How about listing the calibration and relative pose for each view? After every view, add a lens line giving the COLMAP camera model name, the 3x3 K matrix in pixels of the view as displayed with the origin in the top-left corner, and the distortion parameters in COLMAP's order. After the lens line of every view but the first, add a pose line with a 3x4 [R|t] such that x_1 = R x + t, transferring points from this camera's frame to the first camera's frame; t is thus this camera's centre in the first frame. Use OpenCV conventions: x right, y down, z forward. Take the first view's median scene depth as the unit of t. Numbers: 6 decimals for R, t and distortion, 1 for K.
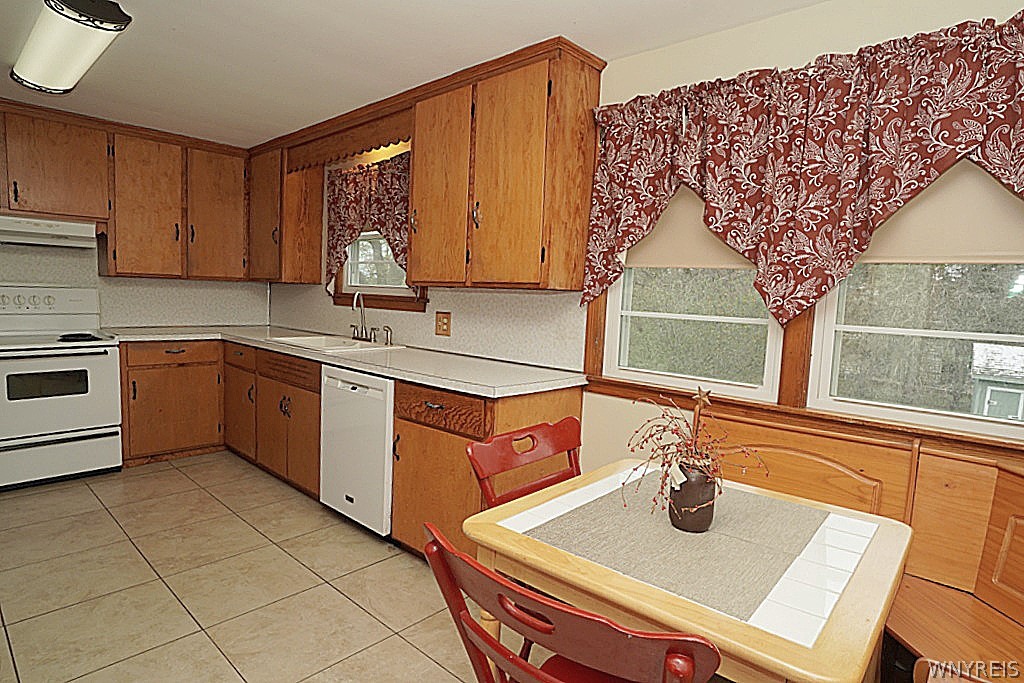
lens RADIAL K [[610.8, 0, 512.0], [0, 610.8, 341.5], [0, 0, 1]] dist [-0.006969, 0.026075]
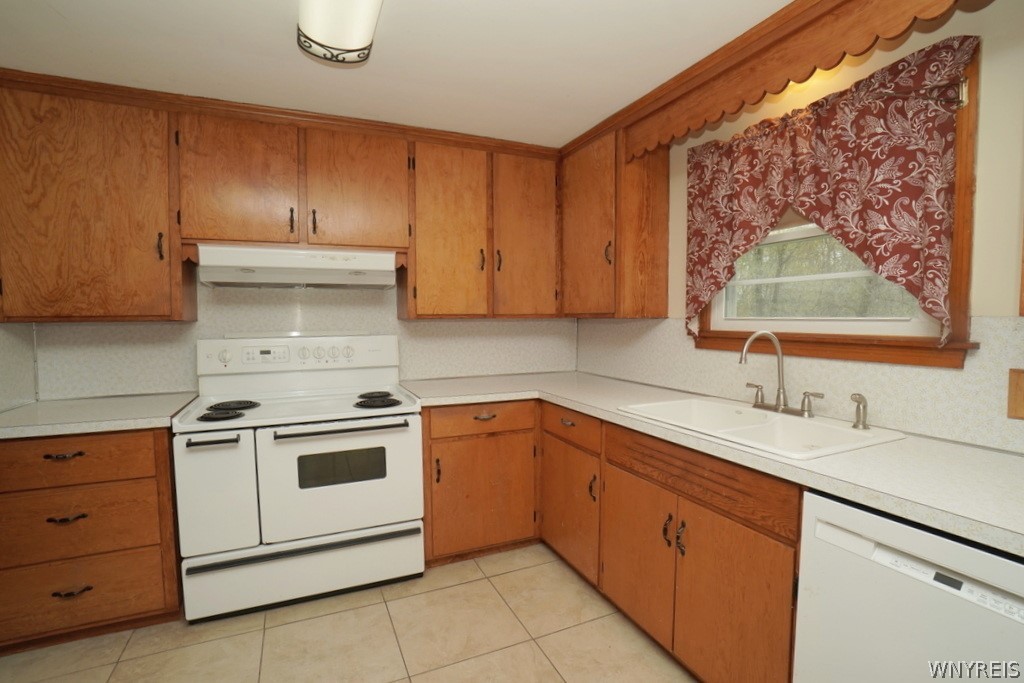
lens RADIAL K [[473.3, 0, 510.8], [0, 473.3, 332.6], [0, 0, 1]] dist [0.001582, 0.000079]
pose [[0.937703, -0.028279, -0.346286, -0.325301], [0.010921, 0.998589, -0.051975, -0.056539], [0.347267, 0.044955, 0.936688, 0.476218]]
